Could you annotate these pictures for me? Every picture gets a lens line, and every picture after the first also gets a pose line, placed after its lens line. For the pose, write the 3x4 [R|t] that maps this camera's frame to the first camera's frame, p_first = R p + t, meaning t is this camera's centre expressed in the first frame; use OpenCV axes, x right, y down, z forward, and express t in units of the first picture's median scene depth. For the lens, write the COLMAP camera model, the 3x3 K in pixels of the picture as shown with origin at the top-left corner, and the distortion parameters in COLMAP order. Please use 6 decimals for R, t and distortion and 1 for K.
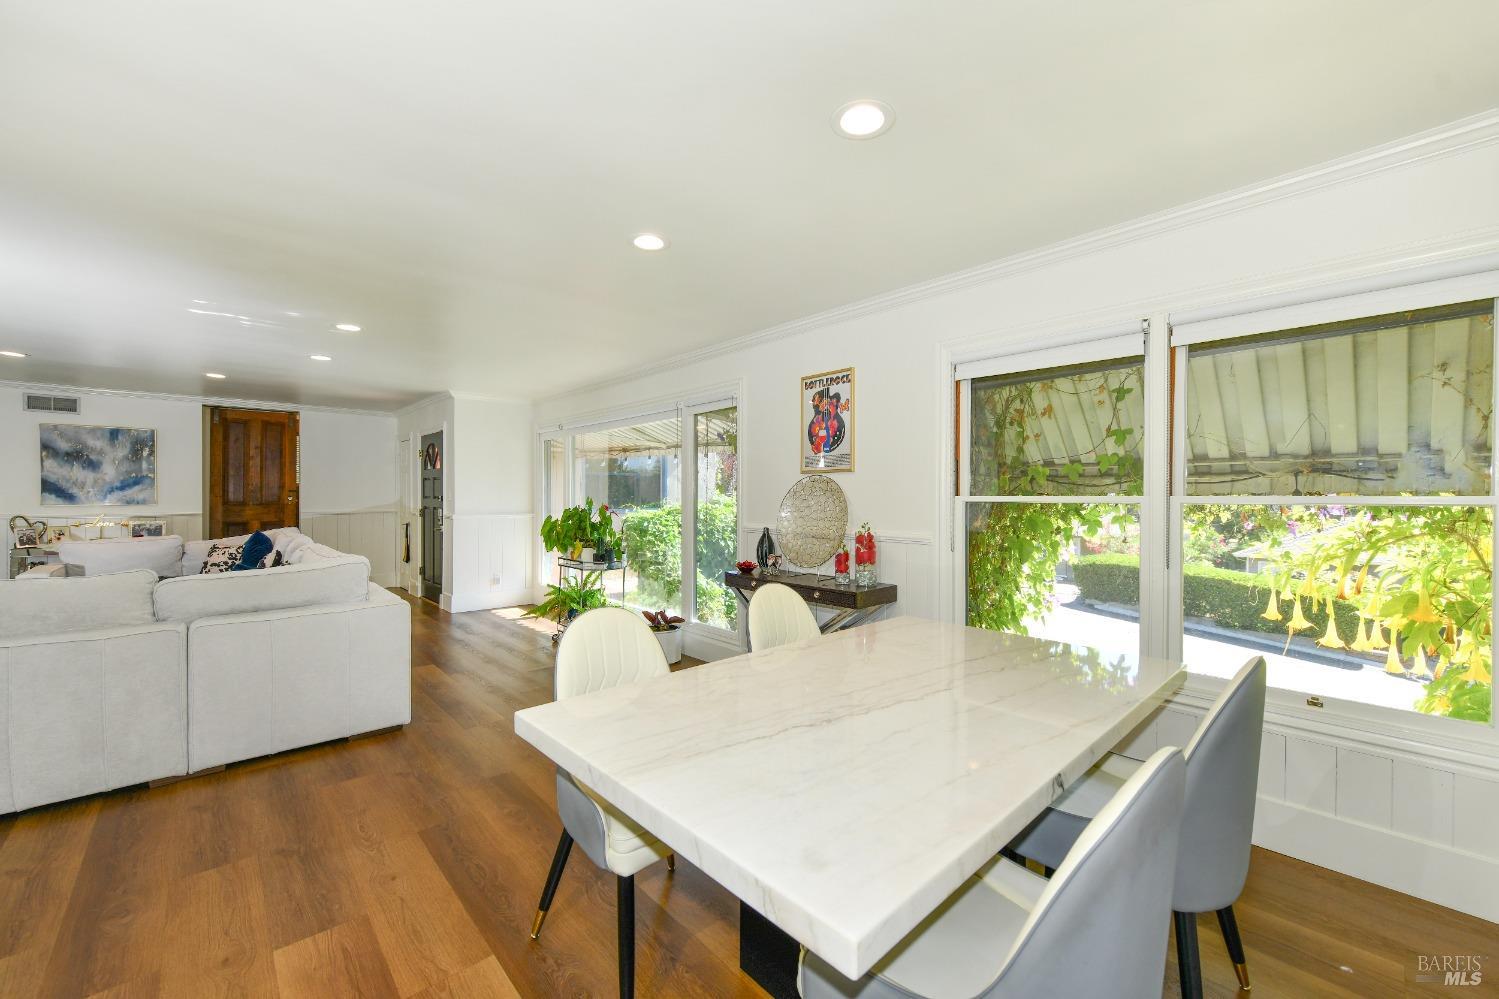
lens RADIAL K [[578.1, 0, 749.5], [0, 578.1, 499.5], [0, 0, 1]] dist [-0.000783, -0.000142]
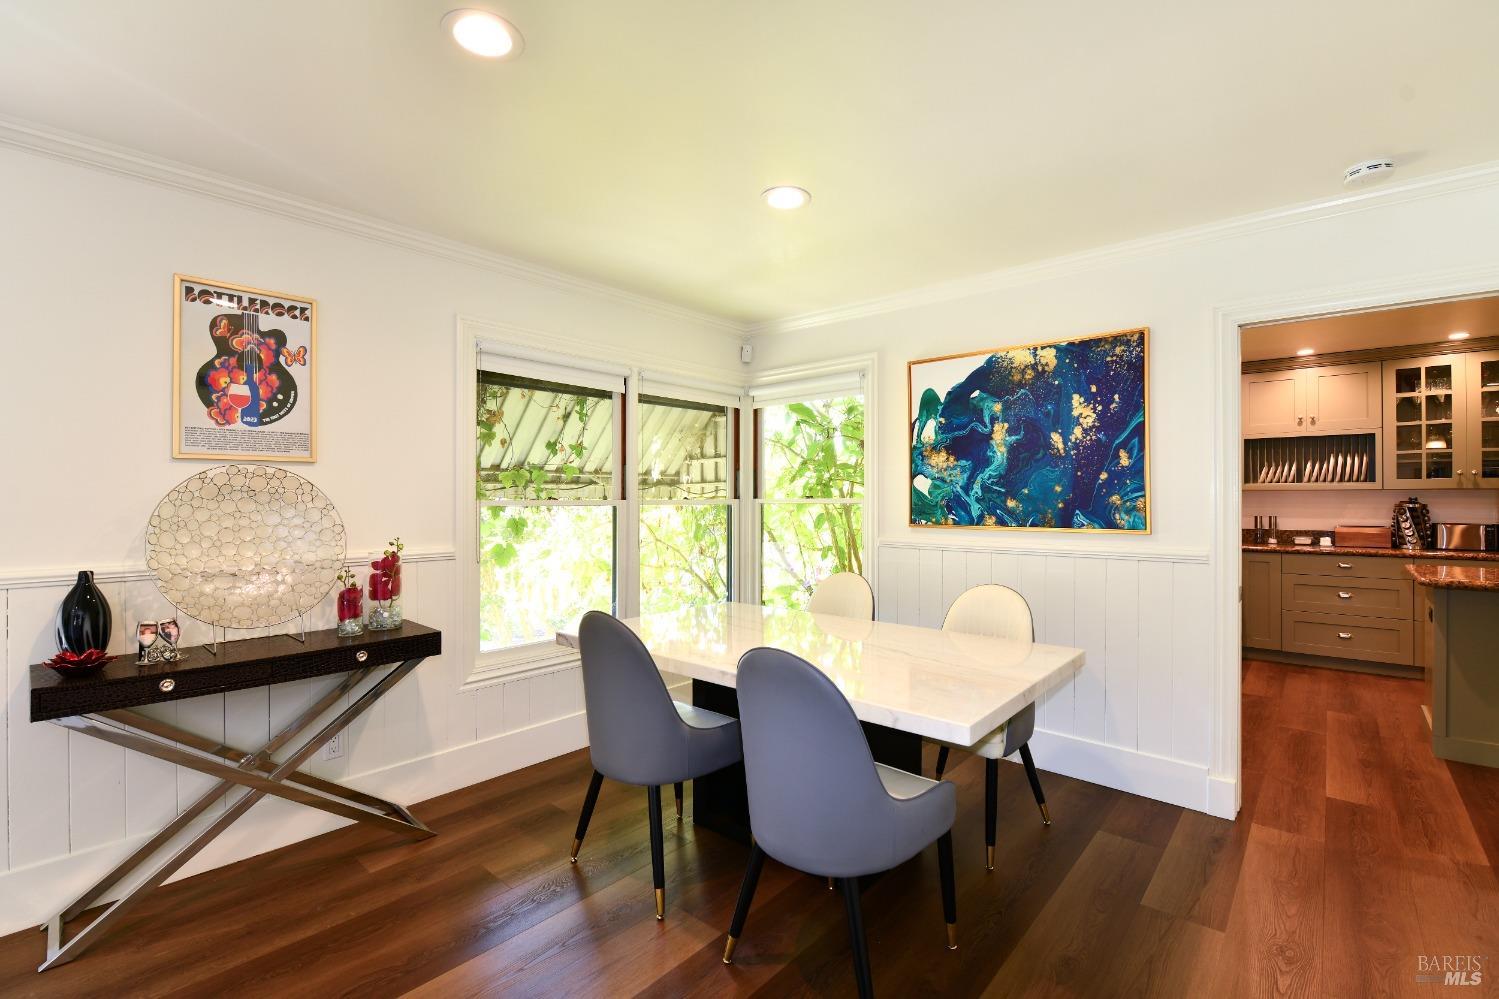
lens RADIAL K [[673.4, 0, 749.5], [0, 673.4, 499.5], [0, 0, 1]] dist [-0.012899, -0.000793]
pose [[-0.099414, -0.002625, 0.995043, -0.339827], [0.007590, 0.999965, 0.003397, -0.003550], [-0.995017, 0.007890, -0.099390, 0.333772]]
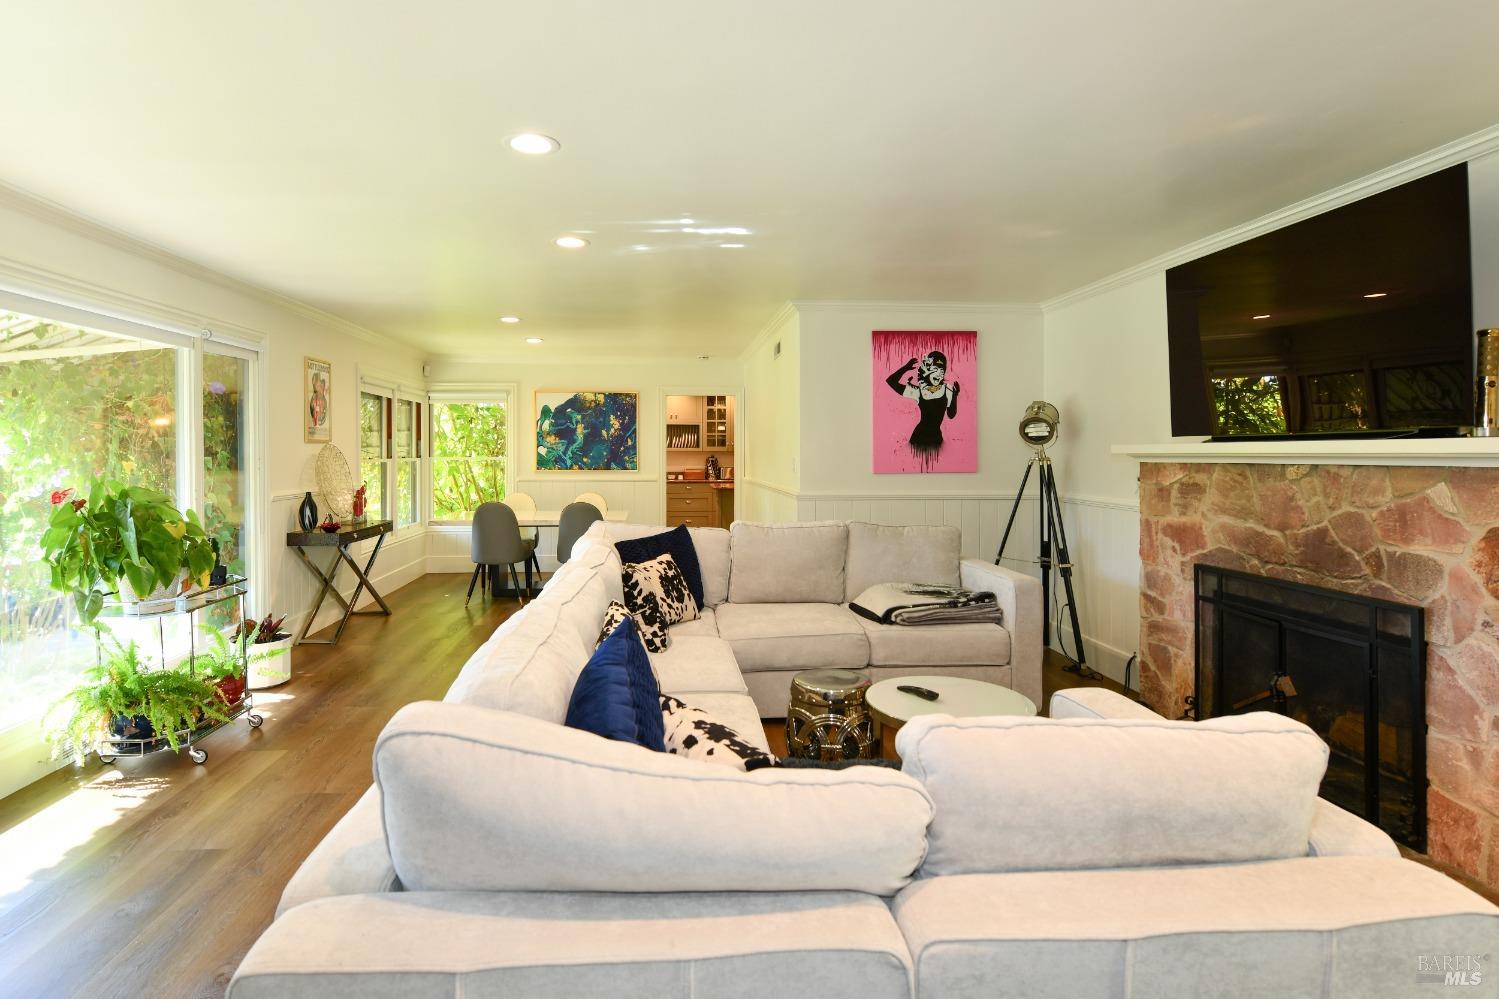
lens RADIAL K [[762.0, 0, 750.4], [0, 762.0, 465.9], [0, 0, 1]] dist [-0.015712, -0.000697]
pose [[-0.802591, -0.015232, 0.596335, -0.903304], [0.000178, 0.999668, 0.025774, -0.021572], [-0.596530, 0.020792, -0.802322, 1.013723]]
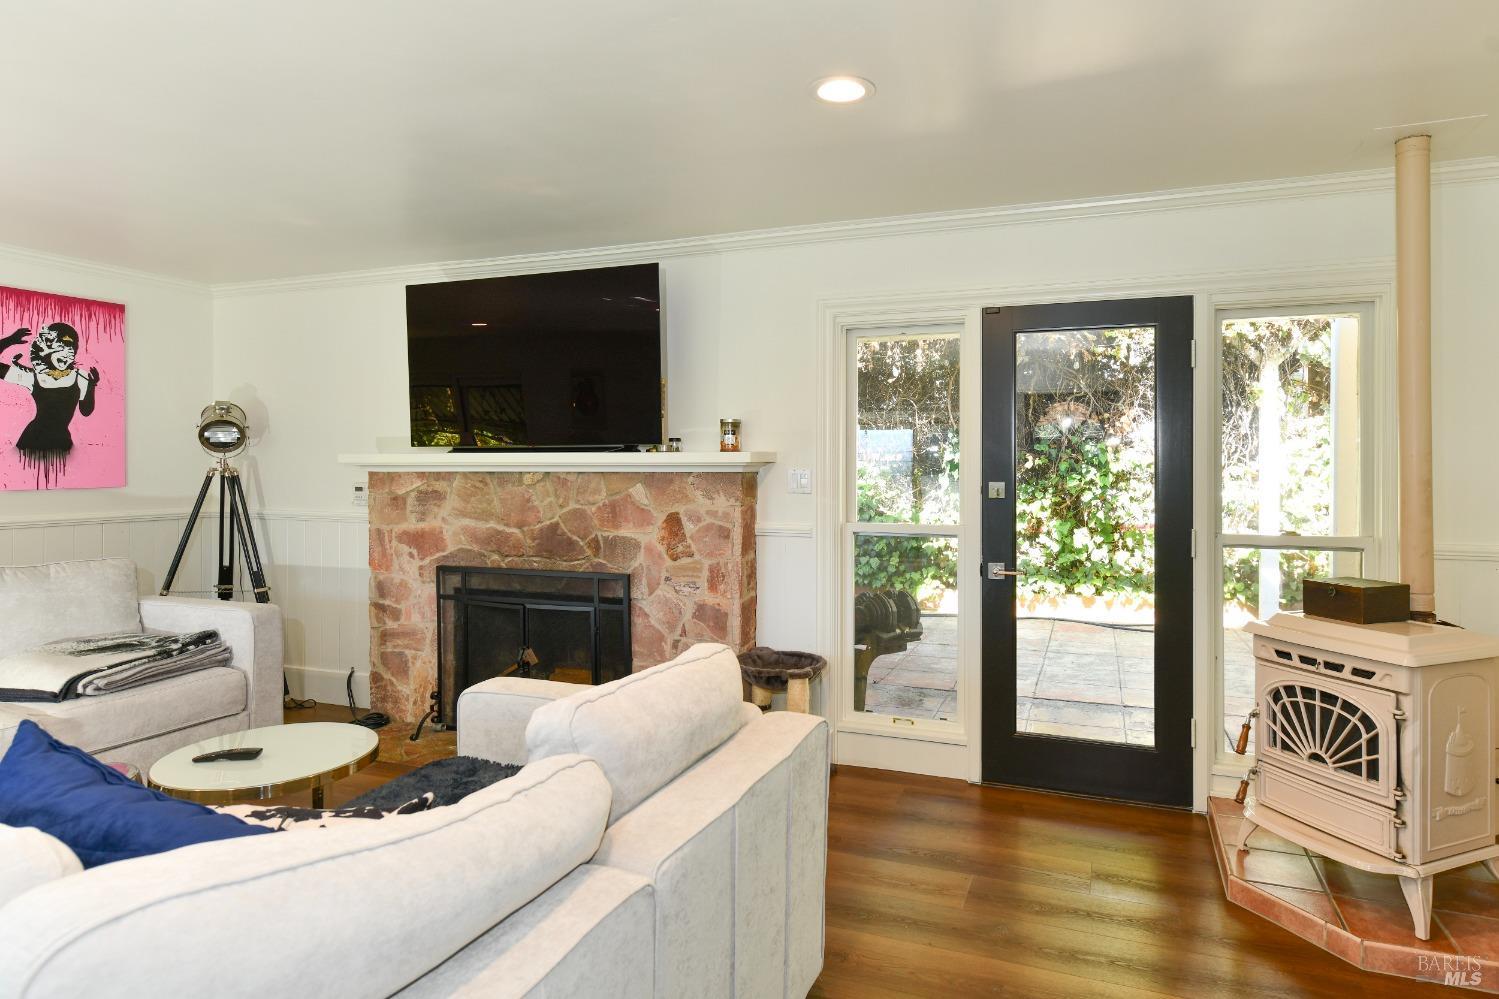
lens RADIAL K [[830.3, 0, 752.6], [0, 830.3, 461.9], [0, 0, 1]] dist [0.003592, 0.000252]
pose [[-0.892698, -0.006388, -0.450610, -0.752049], [-0.008923, 0.999954, 0.003502, -0.021559], [0.450567, 0.007147, -0.892714, 1.071134]]
